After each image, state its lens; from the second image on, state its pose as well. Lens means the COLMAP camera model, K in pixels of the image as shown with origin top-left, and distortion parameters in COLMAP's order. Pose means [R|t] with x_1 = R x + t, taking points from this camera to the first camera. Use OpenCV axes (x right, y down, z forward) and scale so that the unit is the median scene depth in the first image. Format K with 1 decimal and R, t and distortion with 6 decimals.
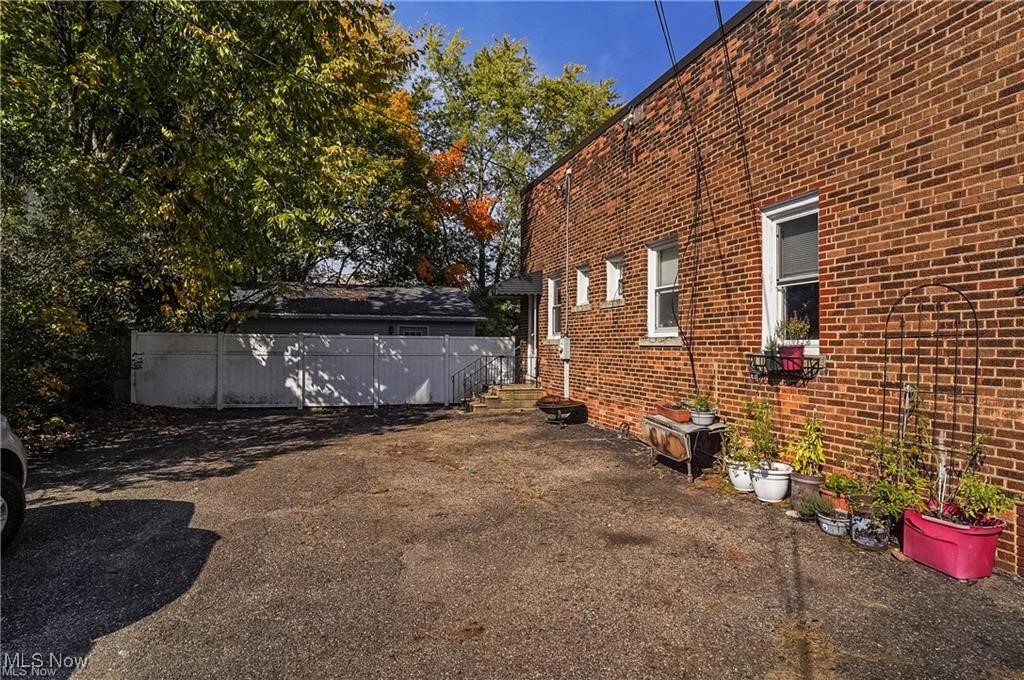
lens RADIAL K [[537.3, 0, 514.2], [0, 537.3, 342.6], [0, 0, 1]] dist [-0.033701, 0.001572]
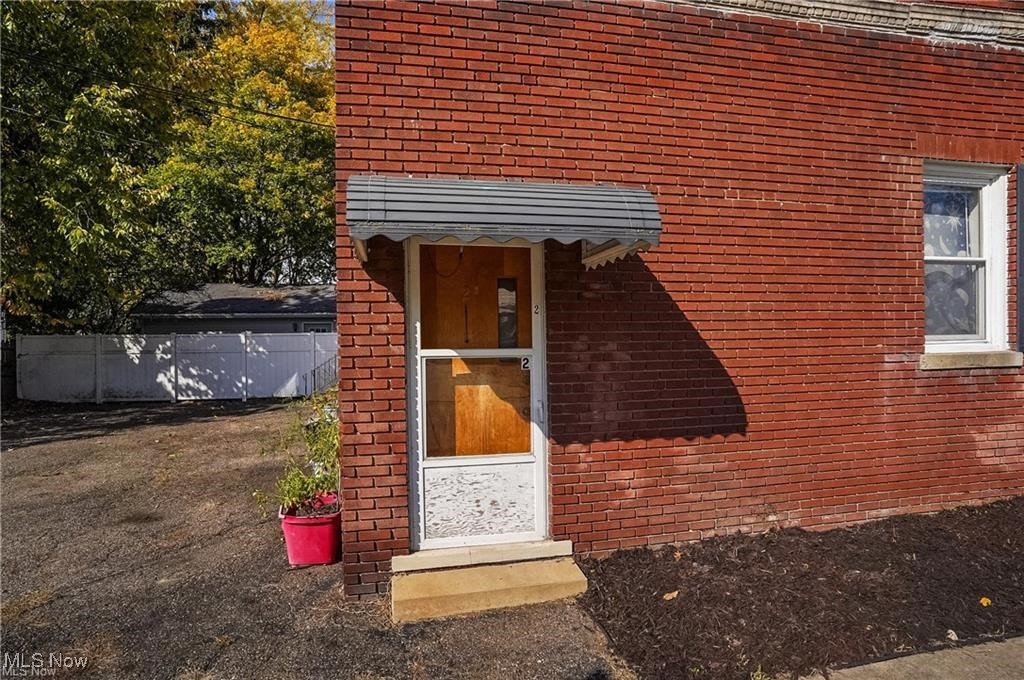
lens RADIAL K [[537.3, 0, 515.0], [0, 537.3, 339.6], [0, 0, 1]] dist [-0.033701, 0.001572]
pose [[0.993266, -0.022502, -0.113648, 0.426029], [0.023612, 0.999686, 0.008432, 0.003651], [0.113423, -0.011059, 0.993485, 0.007150]]
